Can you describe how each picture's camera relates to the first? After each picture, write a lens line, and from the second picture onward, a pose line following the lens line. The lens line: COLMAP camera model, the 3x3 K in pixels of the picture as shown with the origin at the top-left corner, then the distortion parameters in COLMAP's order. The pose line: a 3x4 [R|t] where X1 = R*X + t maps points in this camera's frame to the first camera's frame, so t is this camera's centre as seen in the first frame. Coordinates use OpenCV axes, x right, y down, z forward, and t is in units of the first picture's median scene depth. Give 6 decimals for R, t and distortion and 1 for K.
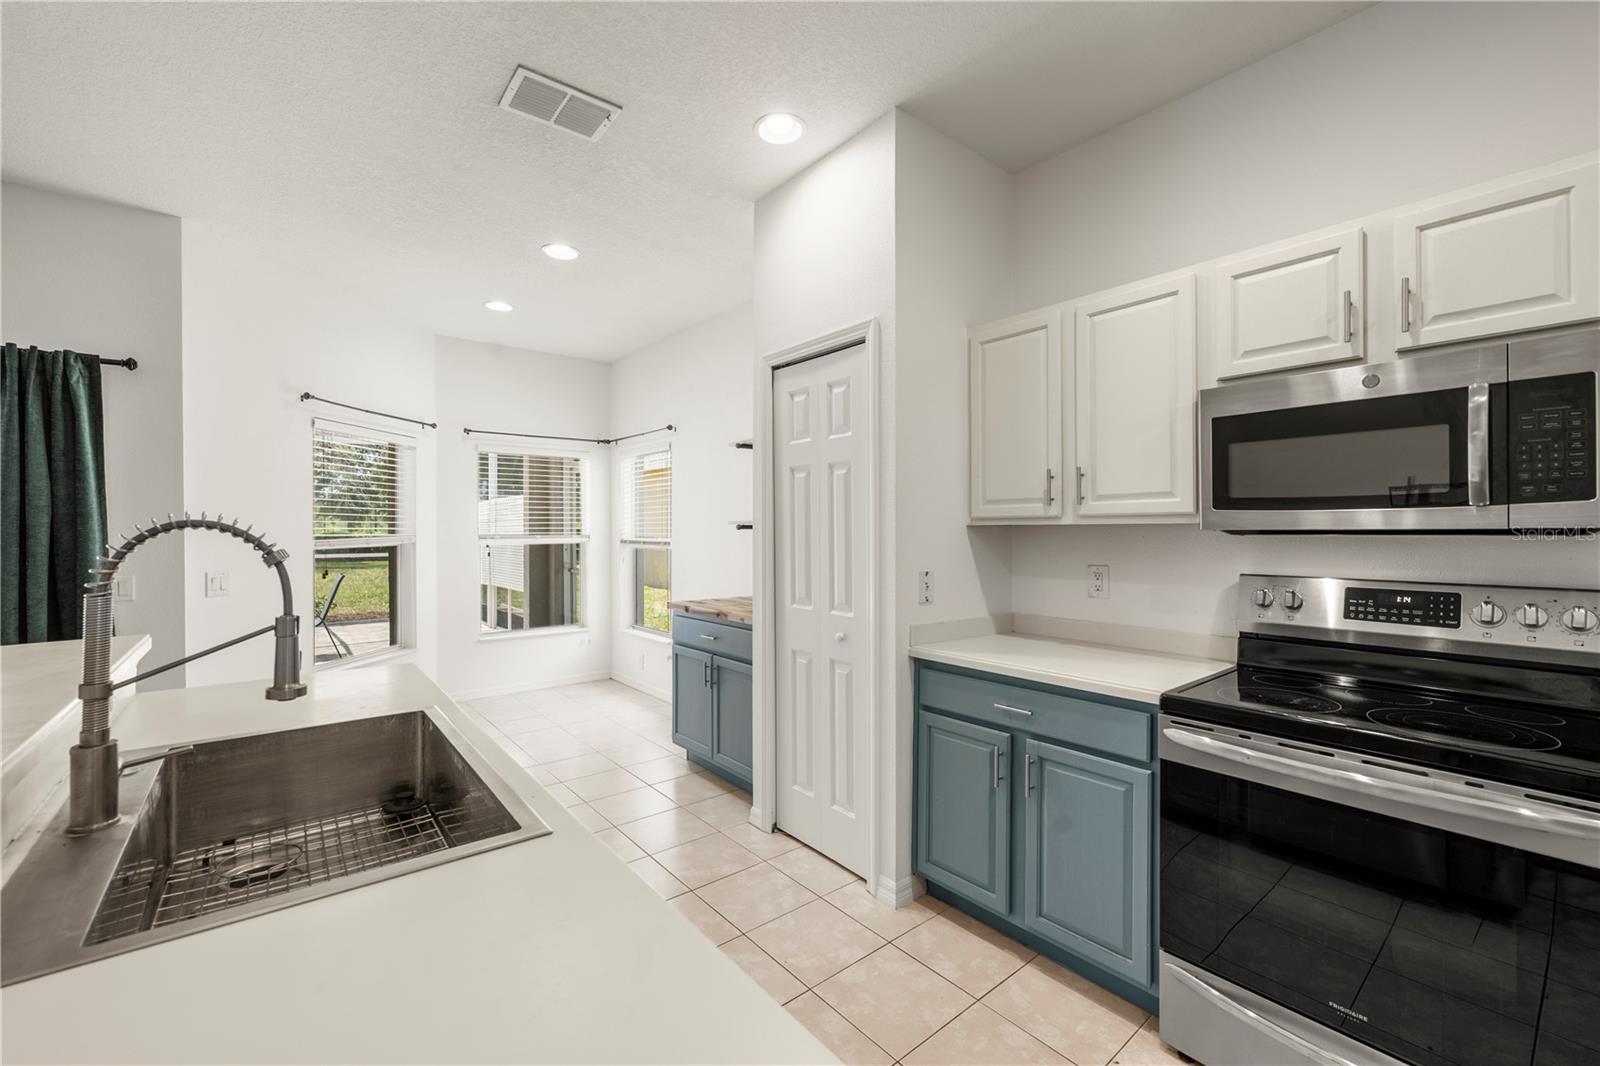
lens RADIAL K [[672.4, 0, 786.5], [0, 672.4, 533.4], [0, 0, 1]] dist [-0.001806, -0.000700]
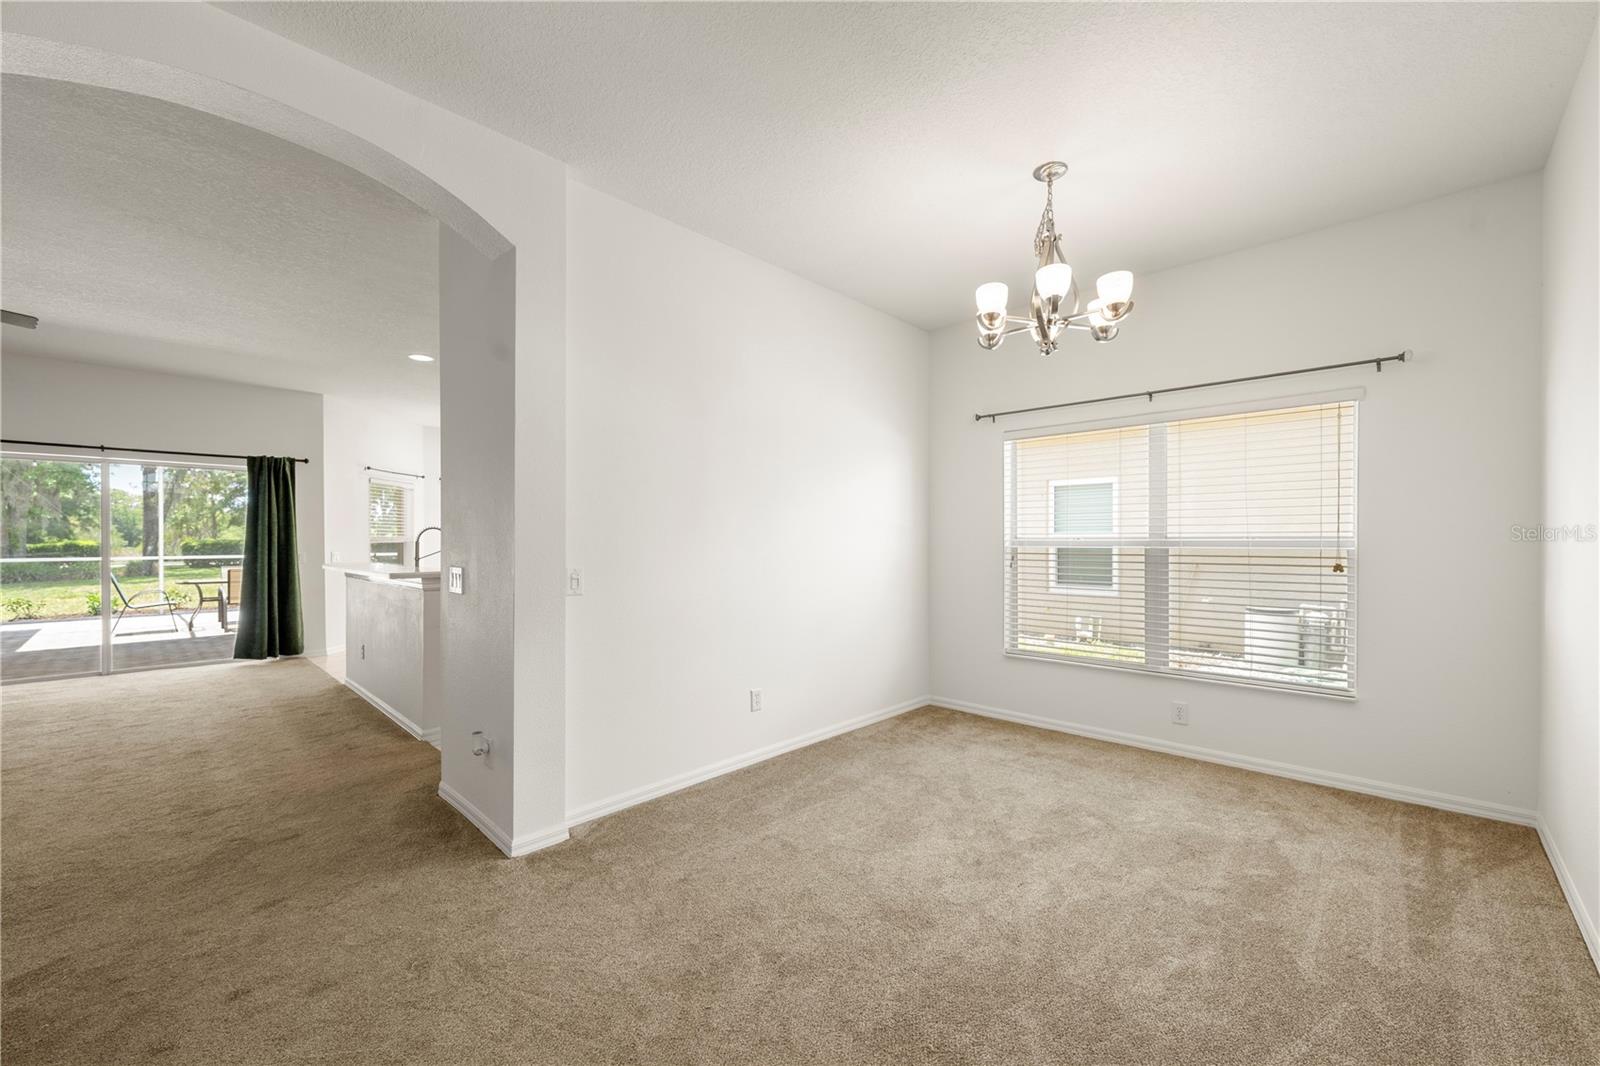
lens RADIAL K [[645.1, 0, 805.5], [0, 645.1, 542.4], [0, 0, 1]] dist [0.003395, -0.001711]
pose [[0.990946, 0.001325, 0.134252, 0.512877], [-0.001128, 0.999998, -0.001543, 0.037918], [-0.134254, 0.001377, 0.990946, -1.694931]]
